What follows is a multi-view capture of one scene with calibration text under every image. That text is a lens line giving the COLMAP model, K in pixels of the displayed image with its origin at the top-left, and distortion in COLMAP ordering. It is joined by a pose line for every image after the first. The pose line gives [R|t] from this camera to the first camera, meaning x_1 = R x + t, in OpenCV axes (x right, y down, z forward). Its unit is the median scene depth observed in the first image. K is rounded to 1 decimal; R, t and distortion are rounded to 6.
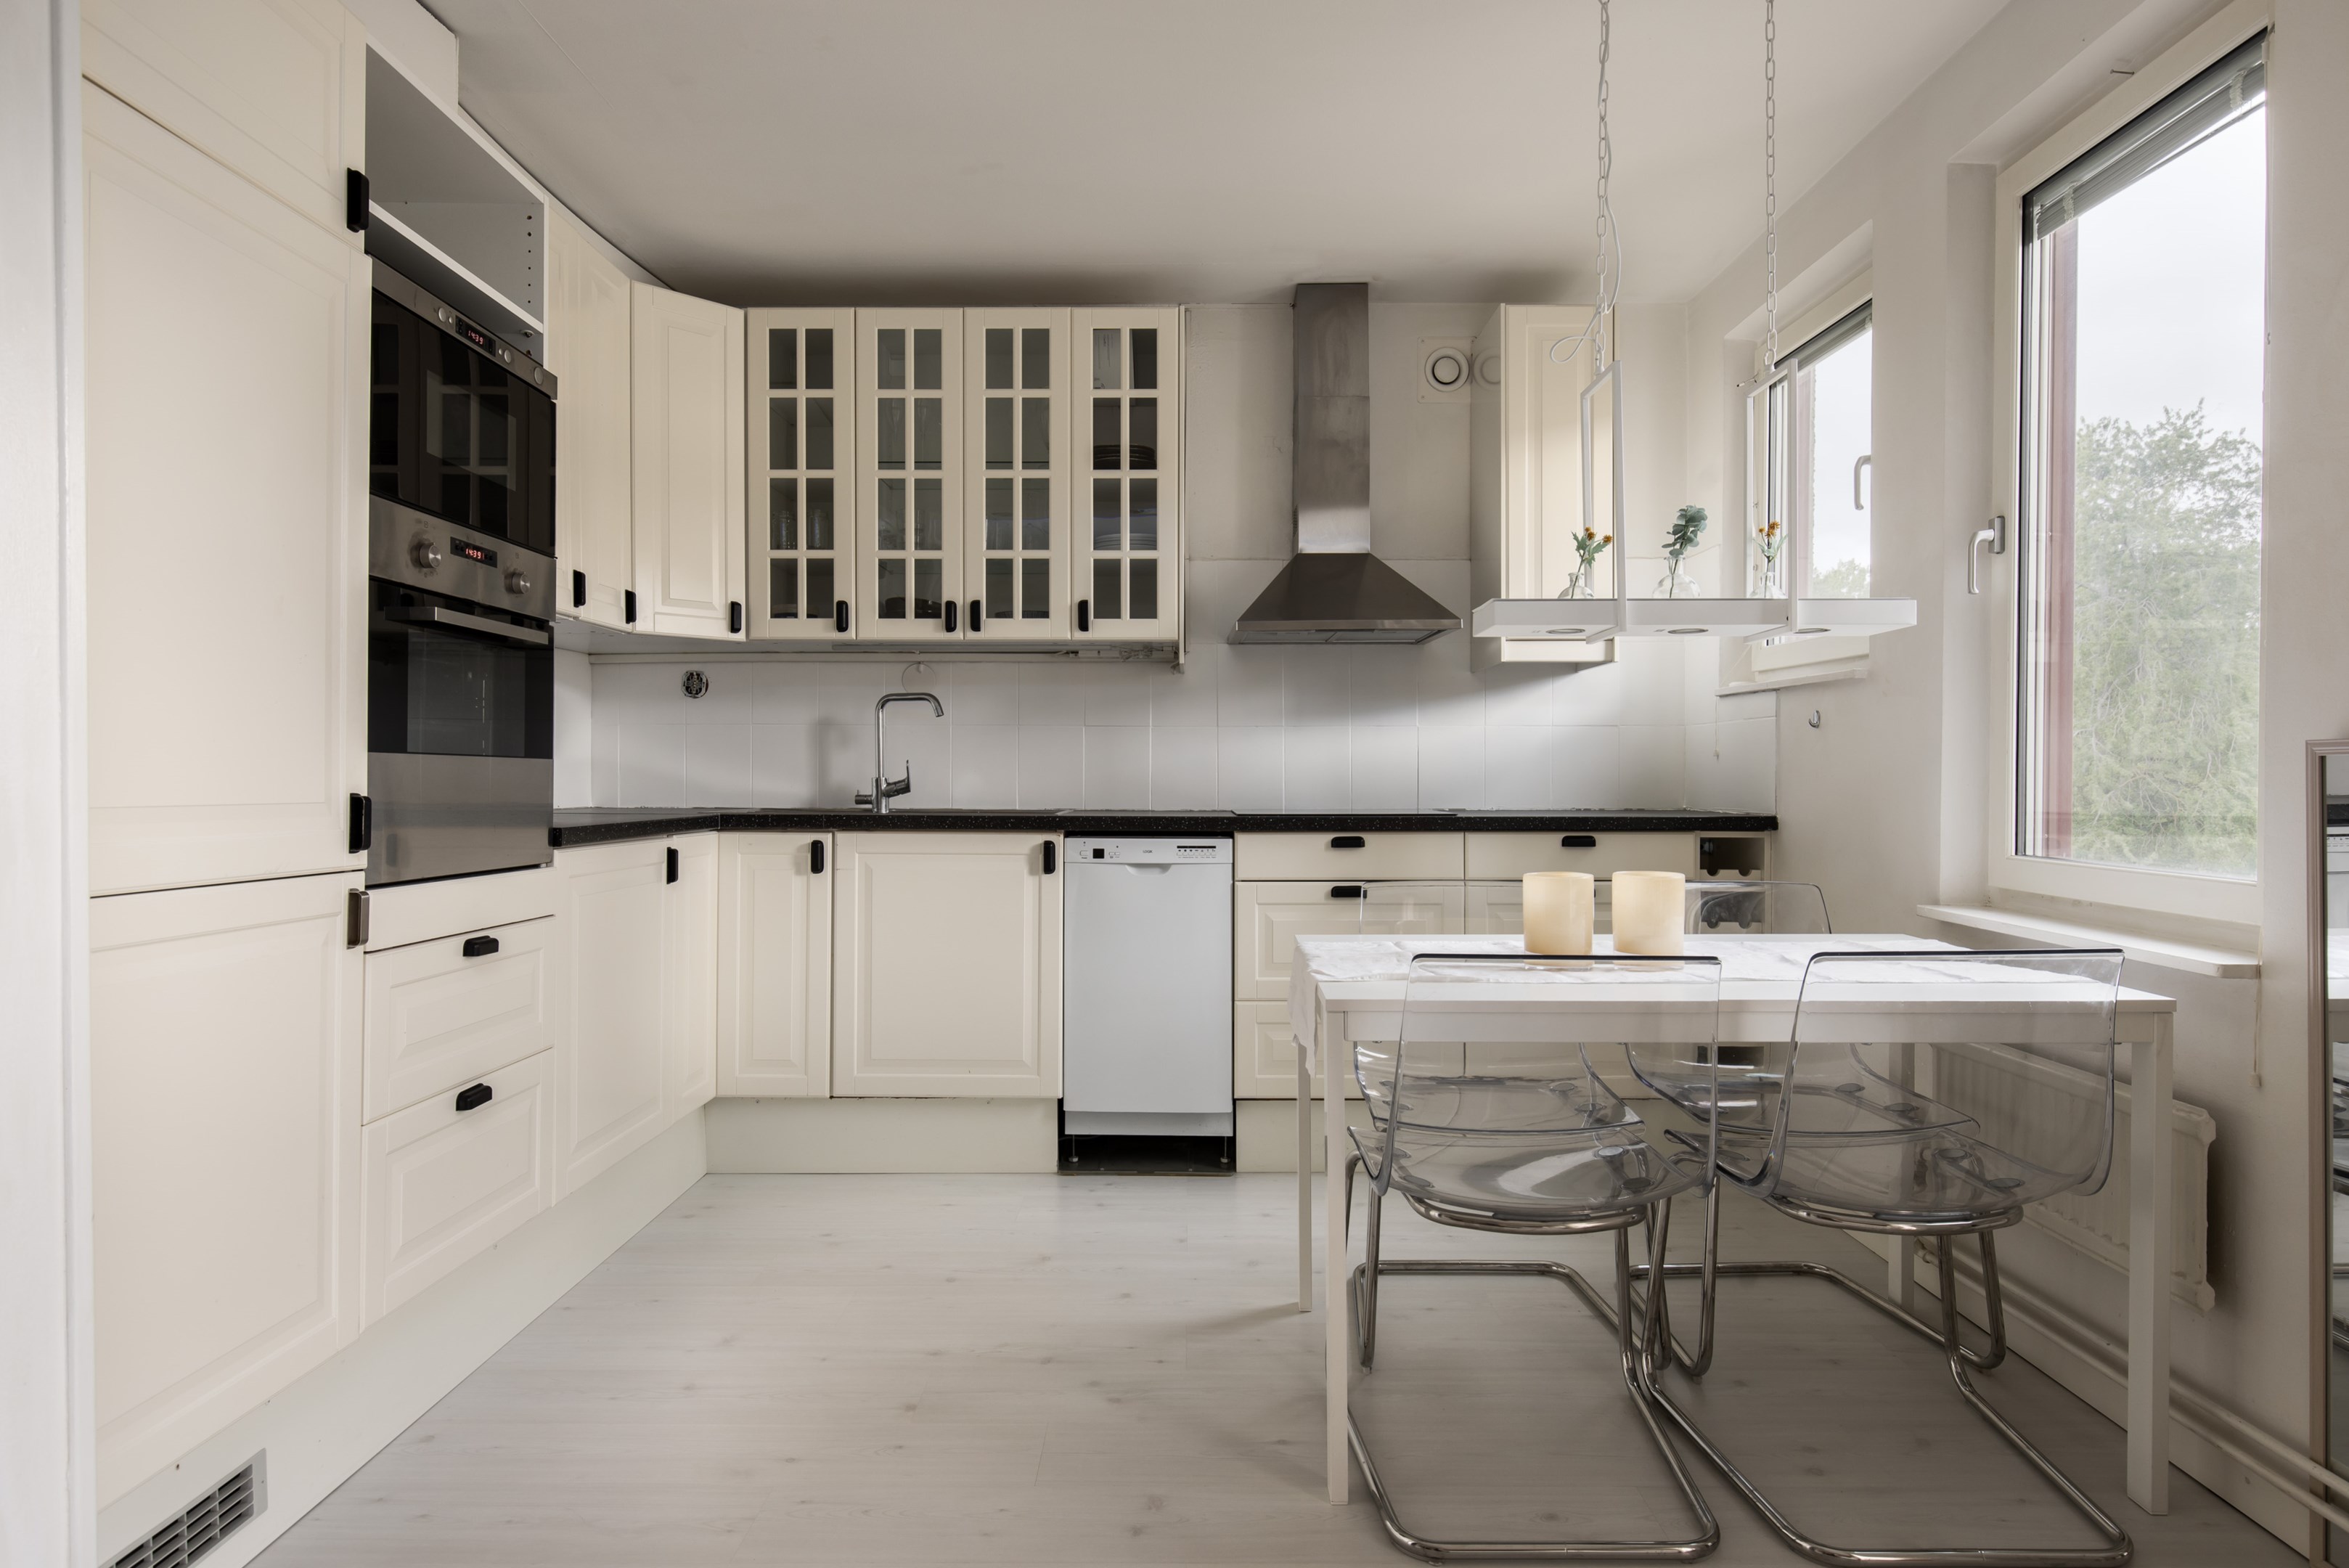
lens RADIAL K [[1350.2, 0, 1180.3], [0, 1350.2, 777.9], [0, 0, 1]] dist [0.005504, 0.000594]
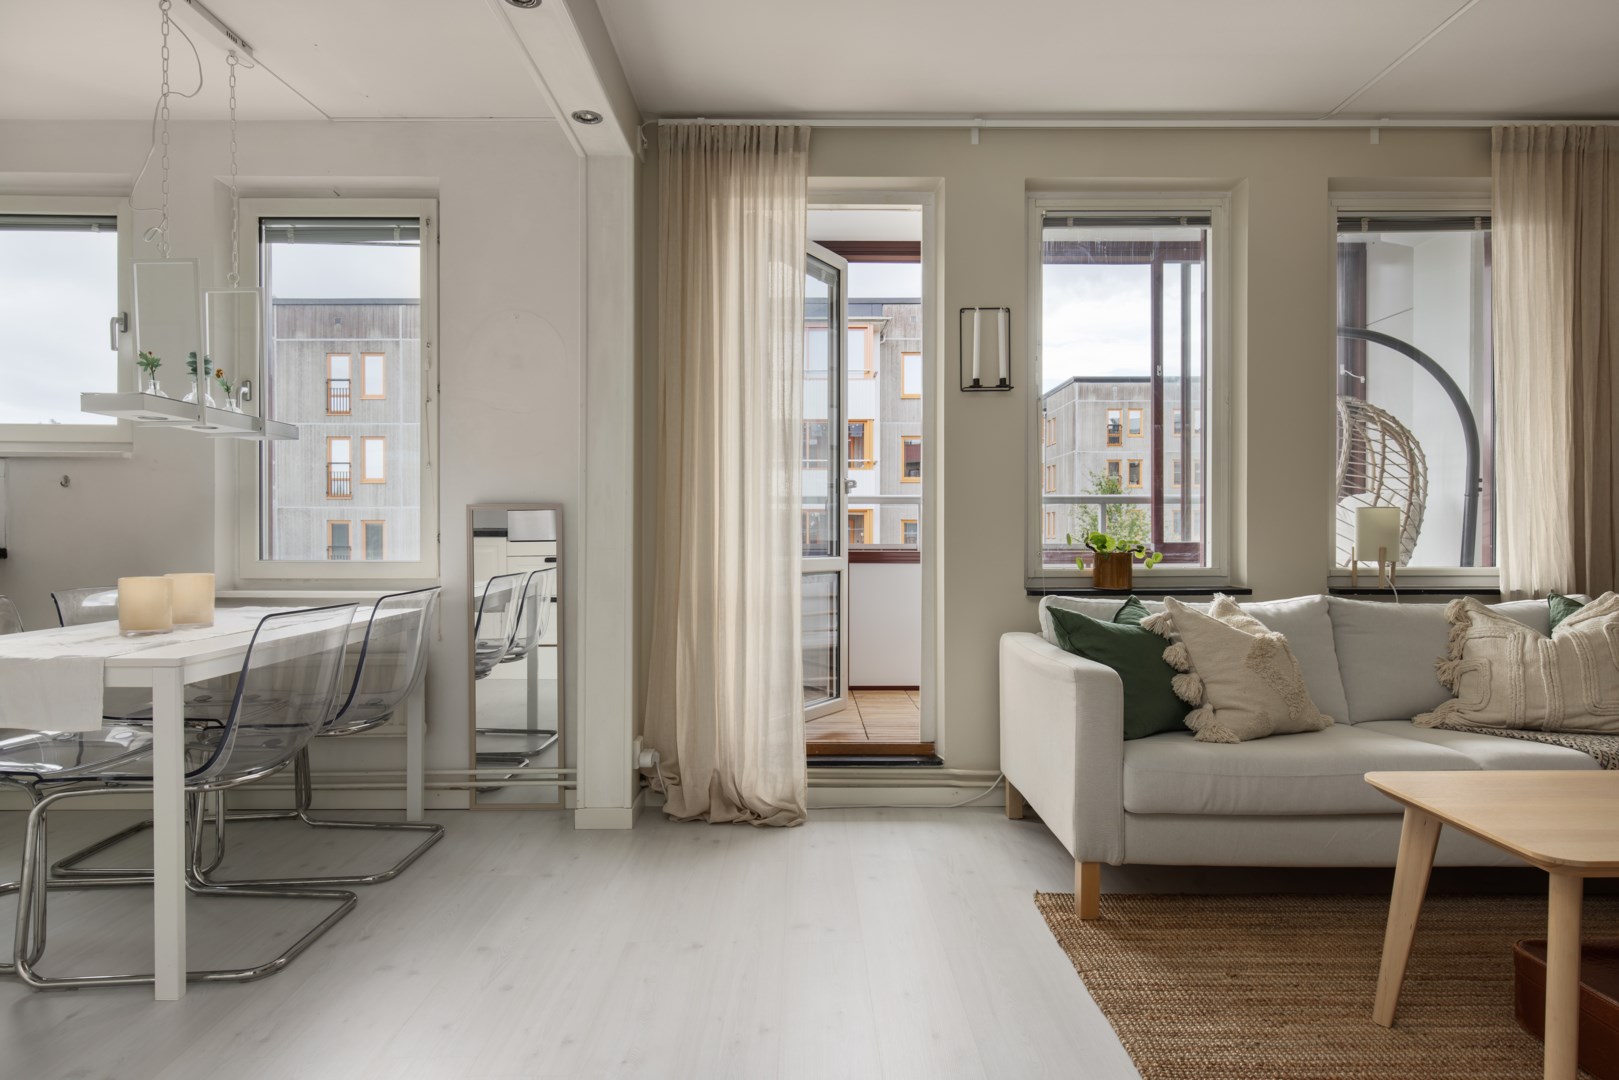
lens RADIAL K [[888.5, 0, 809.5], [0, 888.5, 536.3], [0, 0, 1]] dist [-0.003939, -0.003567]
pose [[-0.023997, -0.000352, 0.999712, -0.487005], [0.000803, 1.000000, 0.000371, 0.017259], [-0.999712, 0.000812, -0.023997, 0.186844]]
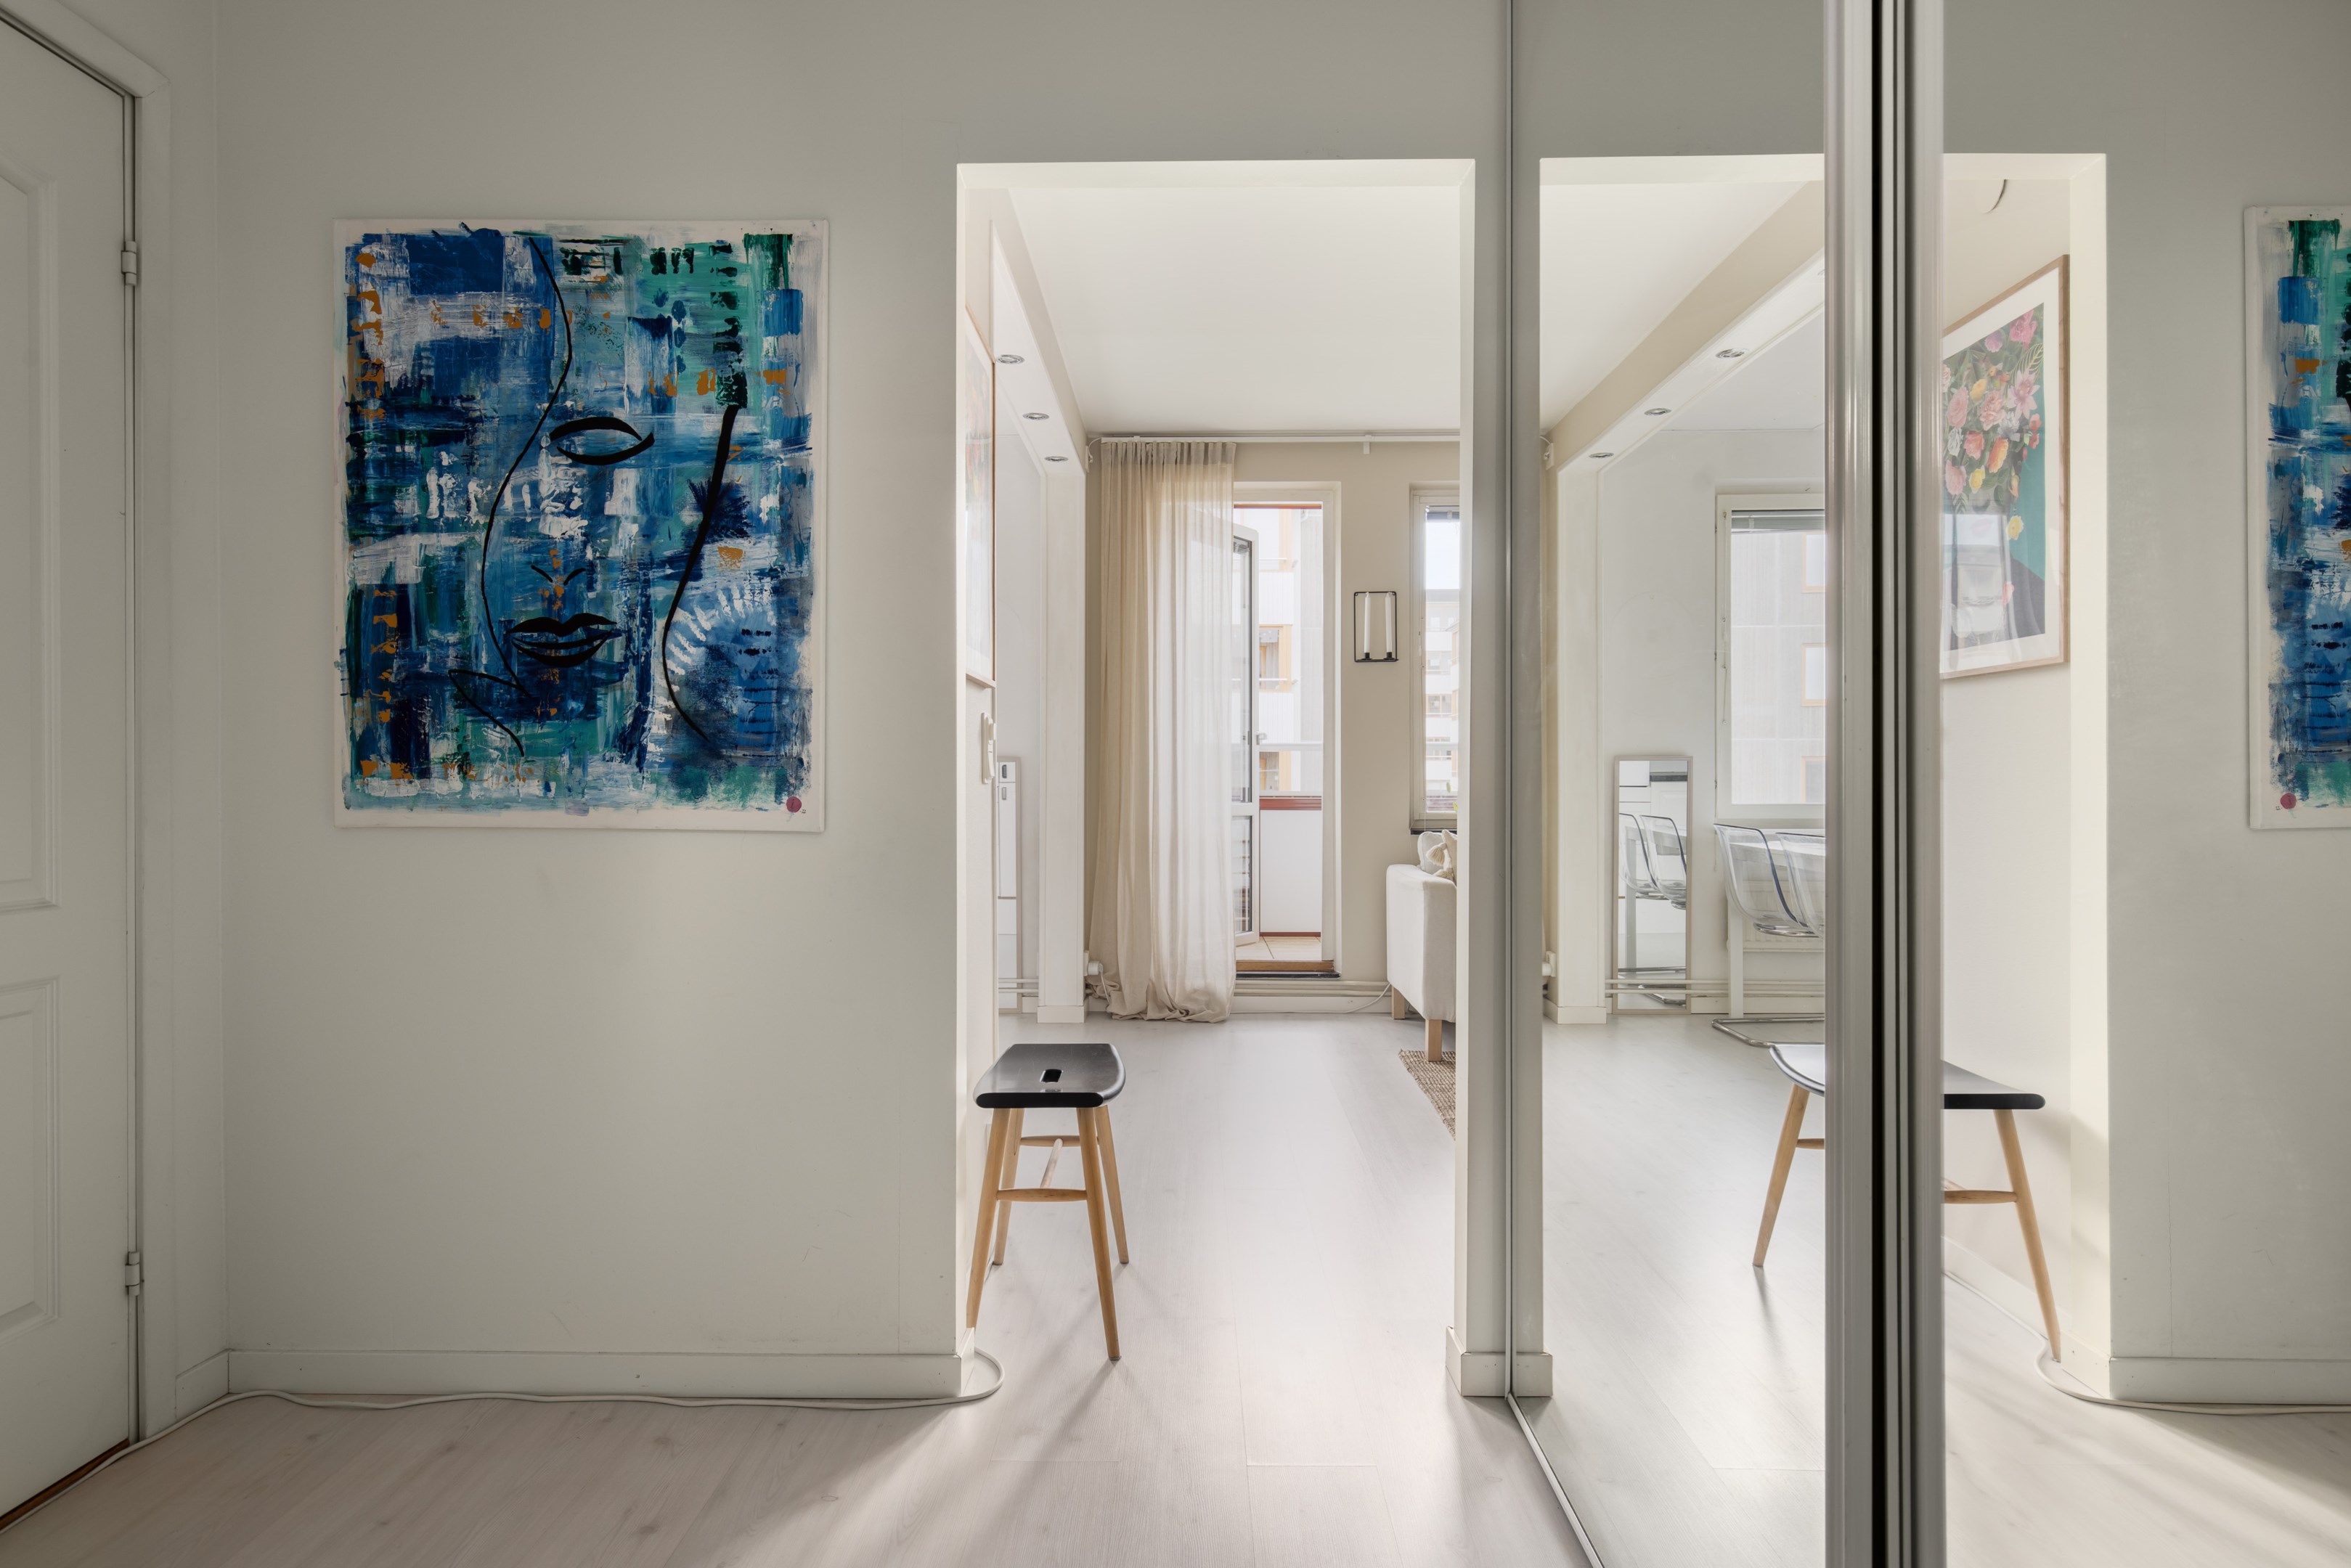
lens RADIAL K [[1290.1, 0, 1173.6], [0, 1290.1, 780.0], [0, 0, 1]] dist [-0.003939, -0.003567]
pose [[-0.002249, -0.001079, 0.999997, -1.167374], [0.001763, 0.999998, 0.001083, 0.009860], [-0.999996, 0.001765, -0.002247, 0.235261]]
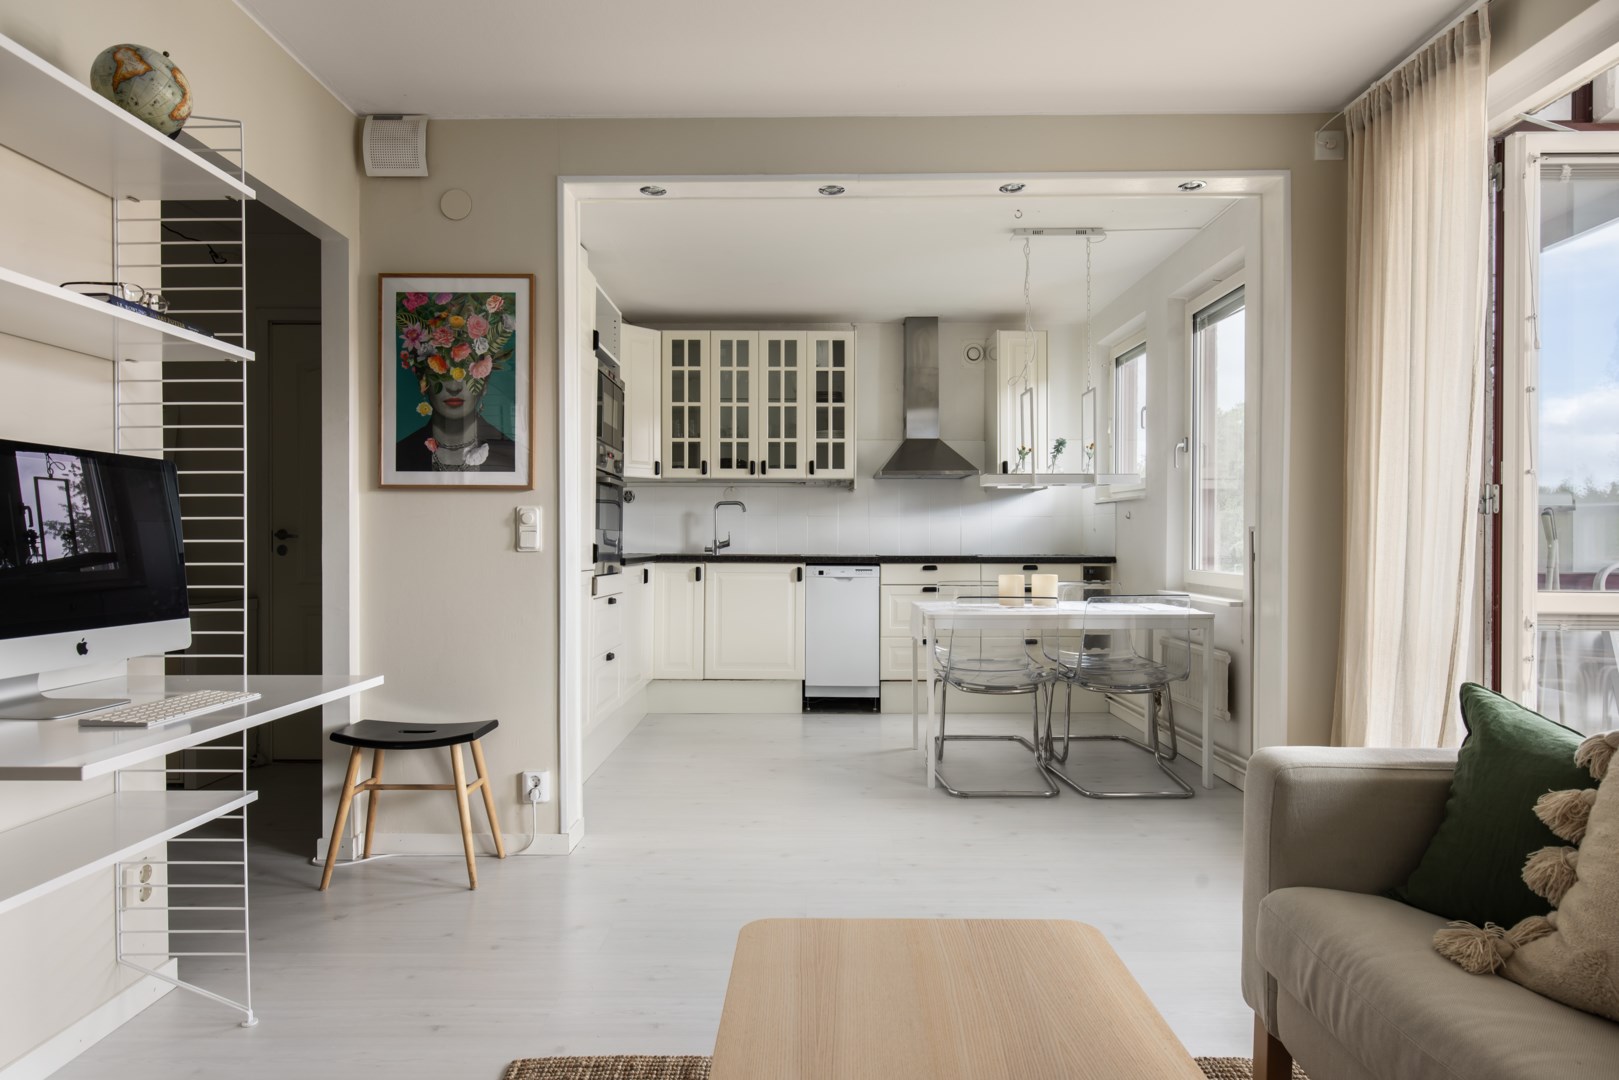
lens RADIAL K [[888.5, 0, 812.1], [0, 888.5, 531.2], [0, 0, 1]] dist [-0.003939, -0.003567]
pose [[0.999987, 0.001697, 0.004791, -0.083315], [-0.001638, 0.999923, -0.012337, 0.004398], [-0.004812, 0.012329, 0.999912, -0.509150]]
